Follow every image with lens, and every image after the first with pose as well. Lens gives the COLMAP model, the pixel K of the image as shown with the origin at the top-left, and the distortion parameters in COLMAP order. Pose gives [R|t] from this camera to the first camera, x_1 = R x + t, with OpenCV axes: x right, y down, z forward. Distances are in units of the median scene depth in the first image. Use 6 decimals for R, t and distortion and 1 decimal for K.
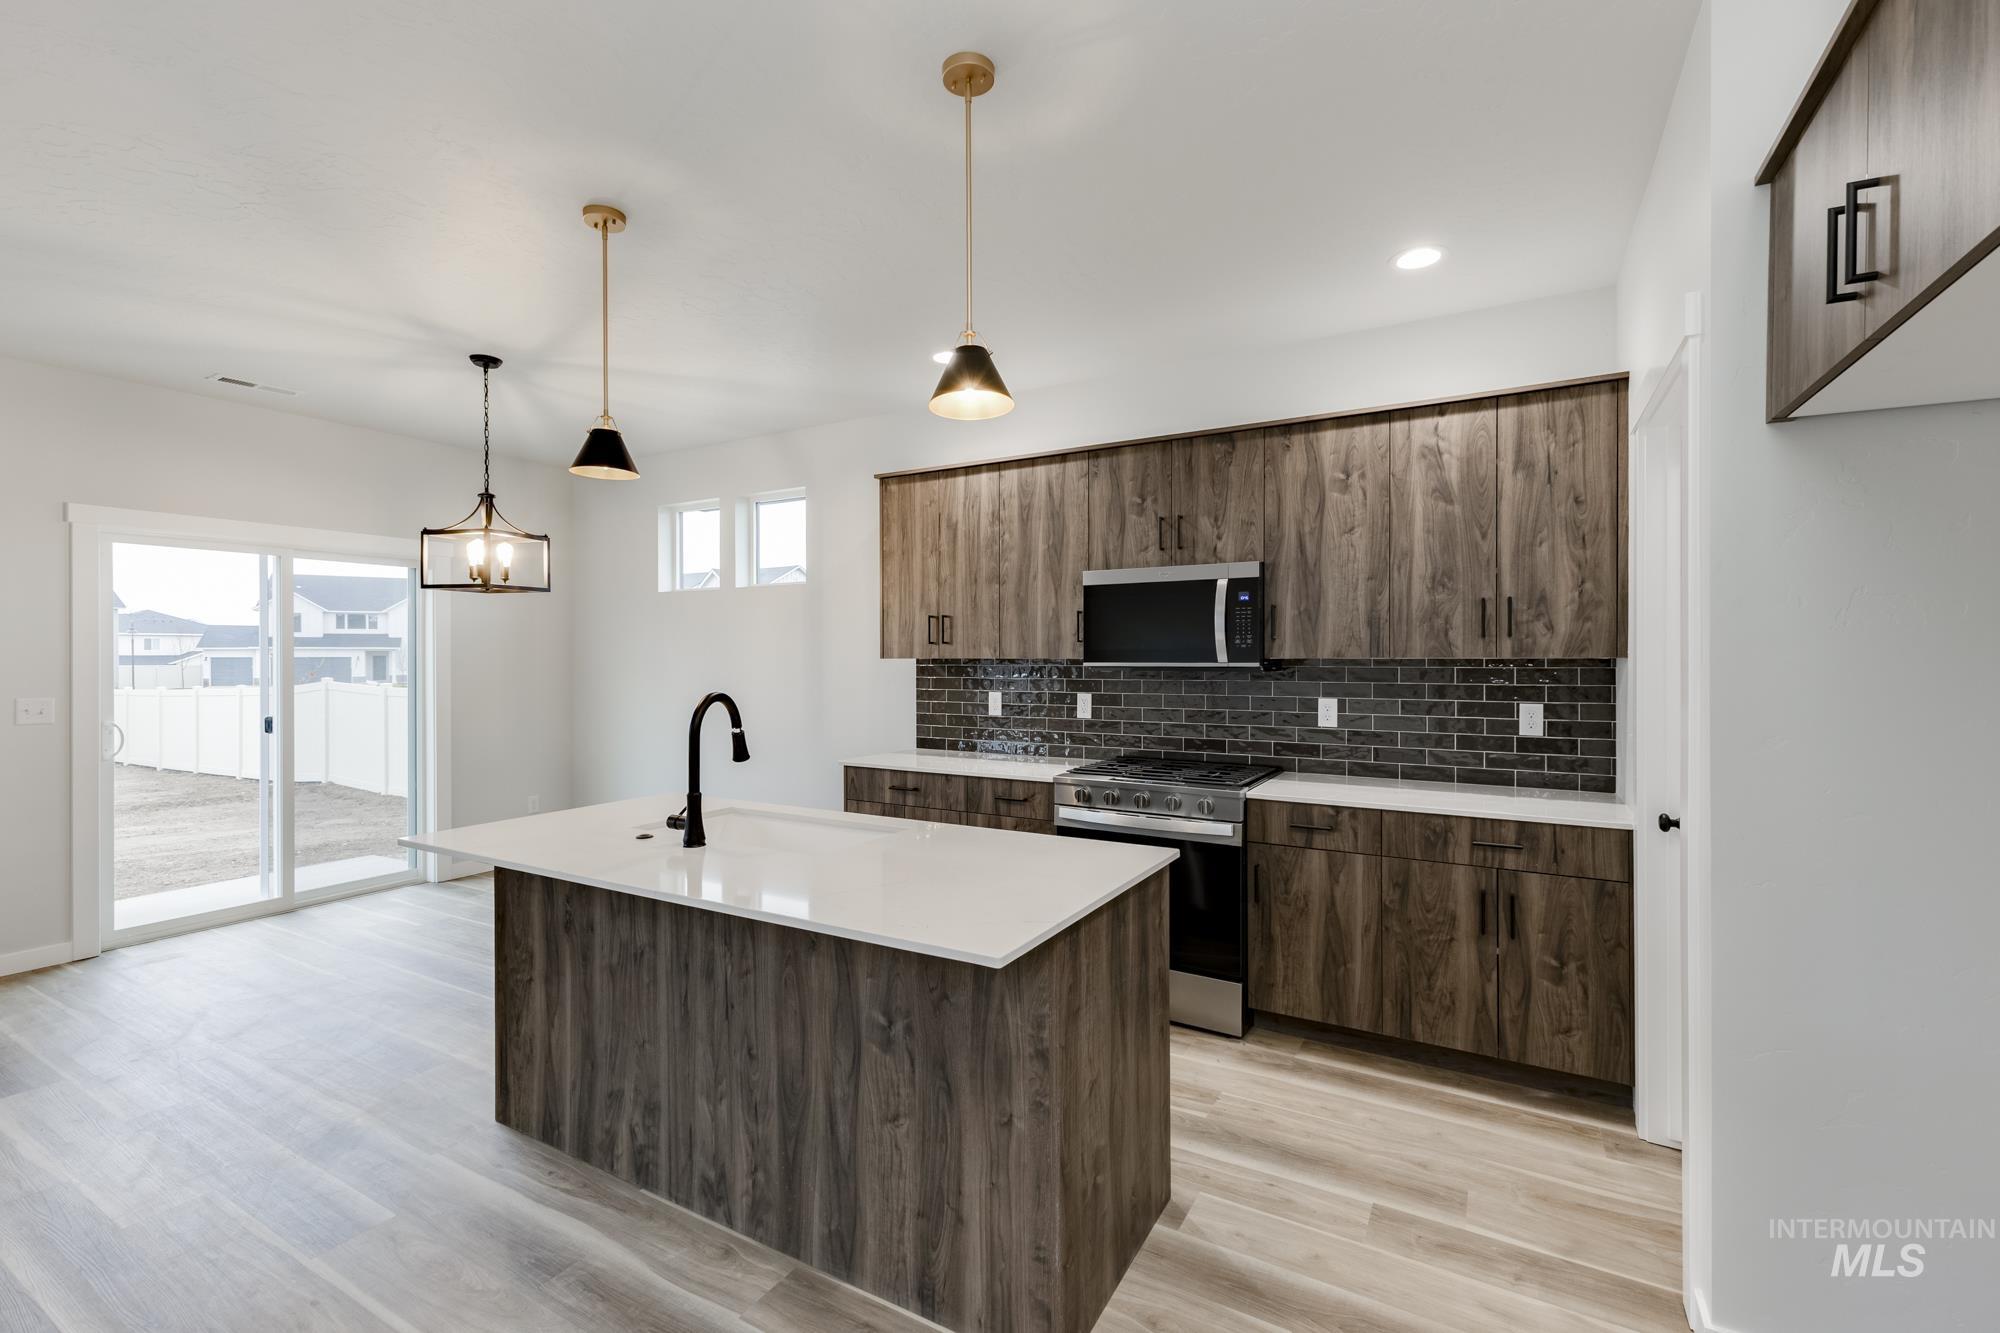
lens RADIAL K [[921.6, 0, 1125.3], [0, 921.6, 661.2], [0, 0, 1]] dist [0.002572, 0.000323]
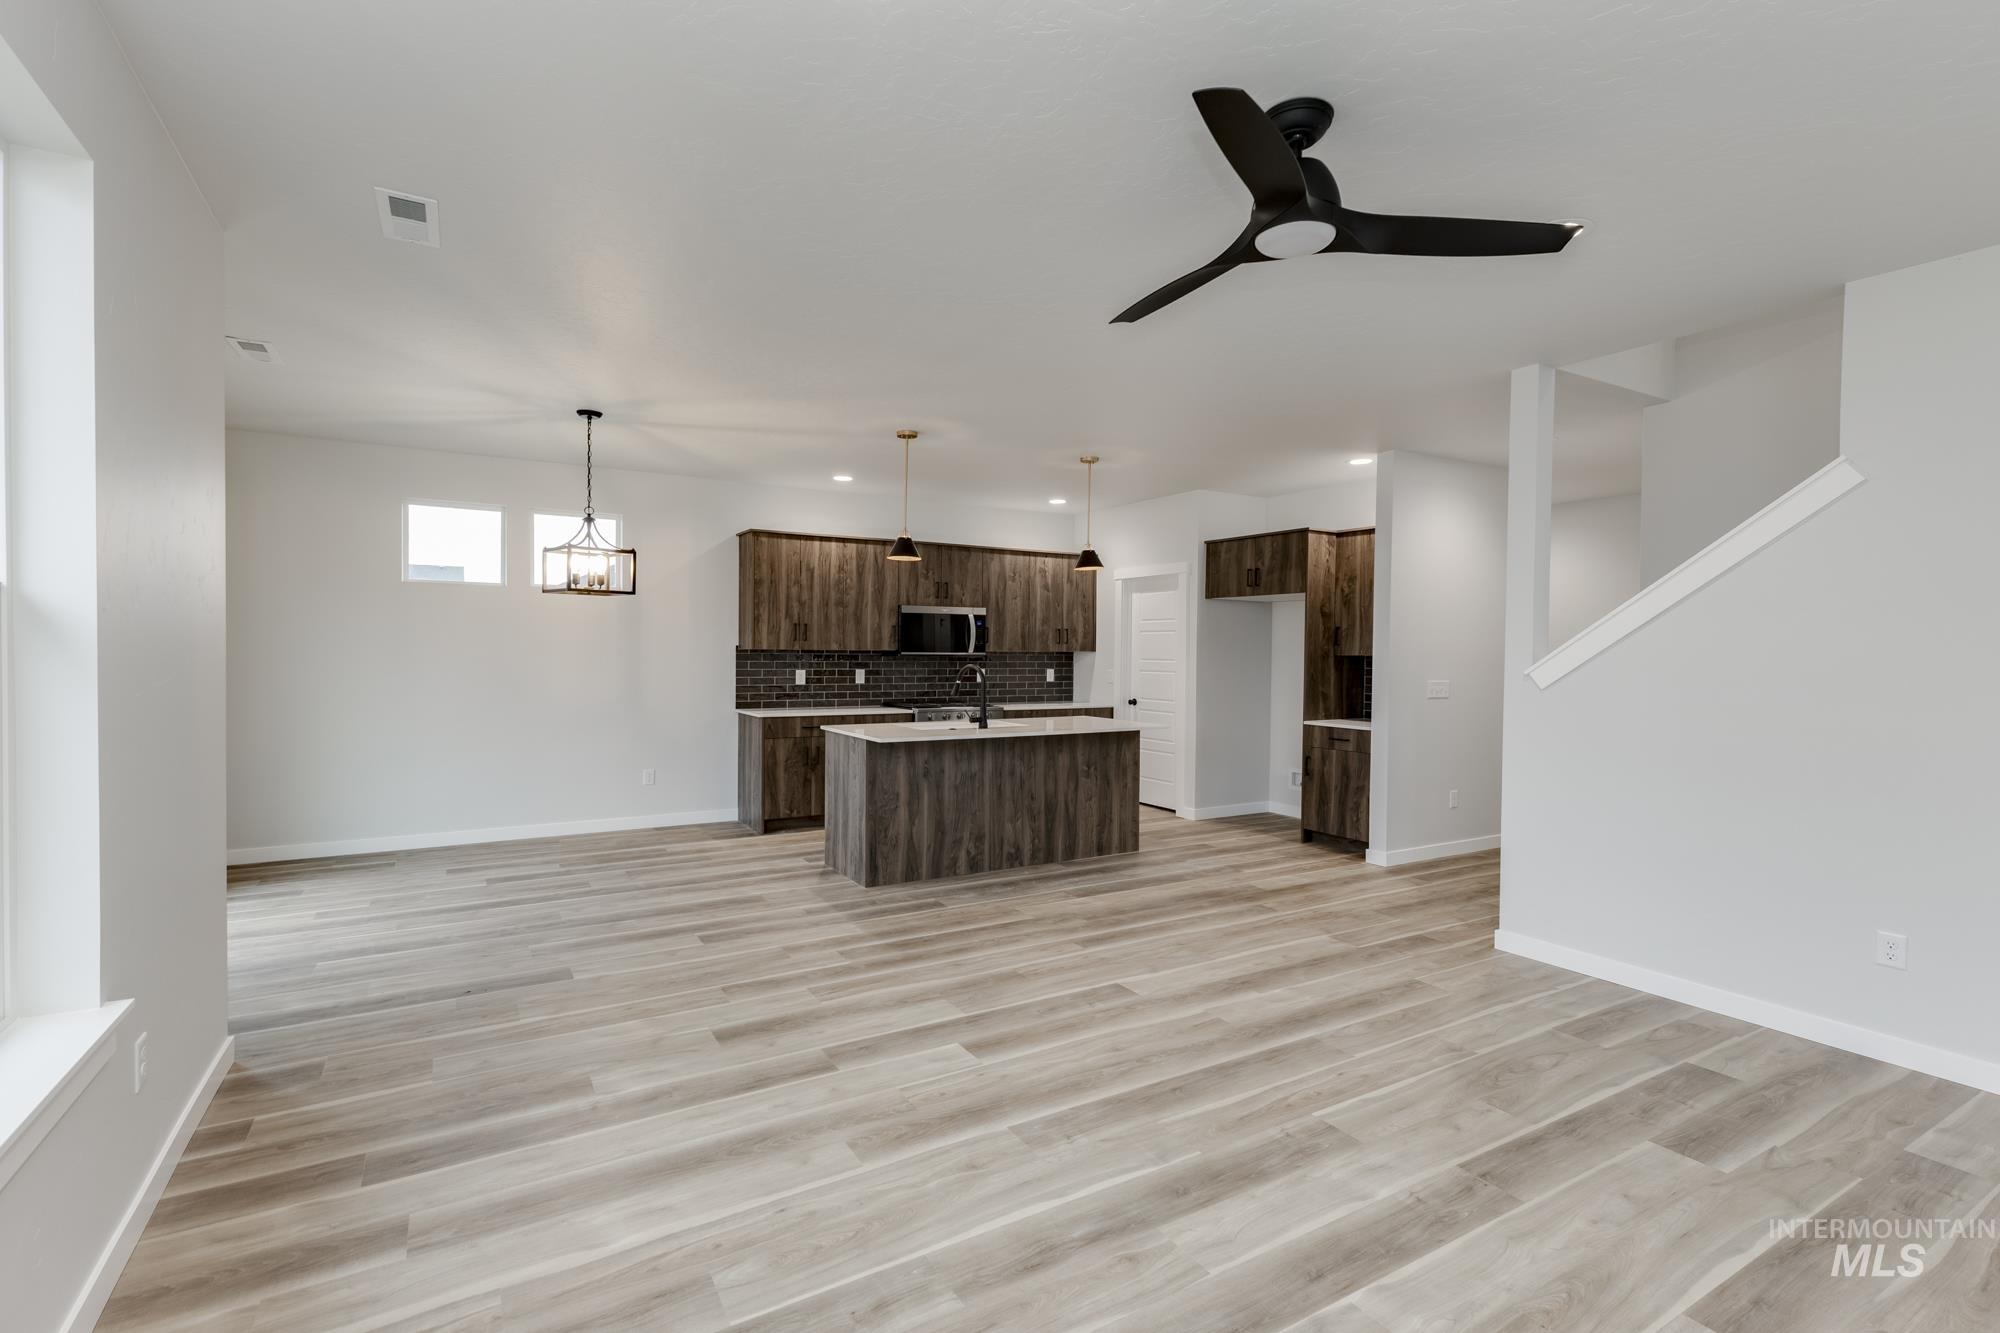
lens RADIAL K [[771.6, 0, 1110.2], [0, 771.6, 660.8], [0, 0, 1]] dist [0.001416, 0.000053]
pose [[0.464449, -0.005715, 0.885582, -1.296262], [-0.006909, 0.999925, 0.010076, -0.000426], [-0.885573, -0.010798, 0.464375, -0.140823]]
